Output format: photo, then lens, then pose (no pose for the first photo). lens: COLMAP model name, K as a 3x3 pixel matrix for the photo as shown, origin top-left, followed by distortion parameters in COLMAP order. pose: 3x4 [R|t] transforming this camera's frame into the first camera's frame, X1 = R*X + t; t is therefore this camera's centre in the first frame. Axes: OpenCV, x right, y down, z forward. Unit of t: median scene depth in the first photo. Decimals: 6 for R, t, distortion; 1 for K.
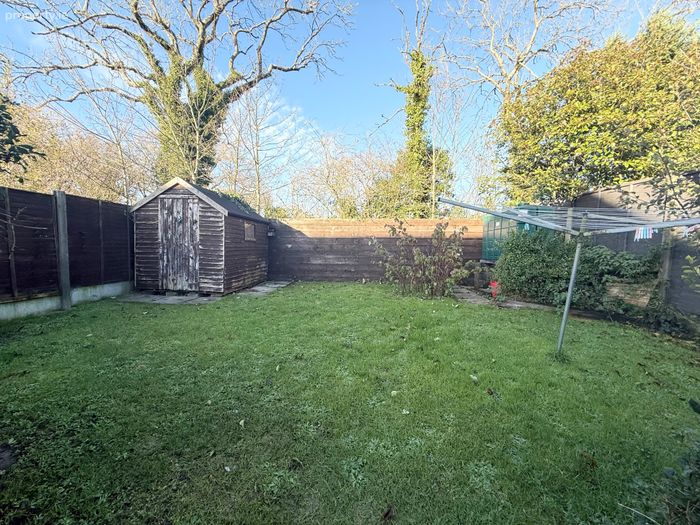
lens RADIAL K [[279.0, 0, 347.8], [0, 279.0, 262.4], [0, 0, 1]] dist [0.001036, 0.000176]
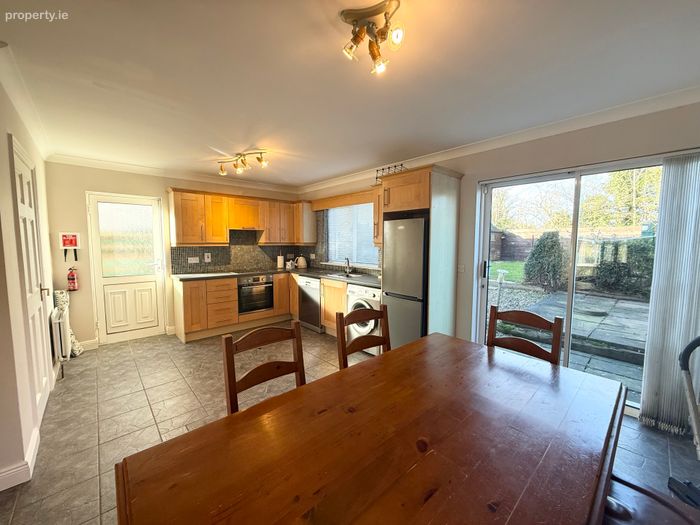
lens RADIAL K [[279.0, 0, 347.9], [0, 279.0, 263.1], [0, 0, 1]] dist [0.001036, 0.000176]
pose [[0.714818, 0.050576, -0.697479, 0.343586], [-0.035012, 0.998719, 0.036537, 0.049512], [0.698433, -0.001697, 0.715673, -1.241443]]
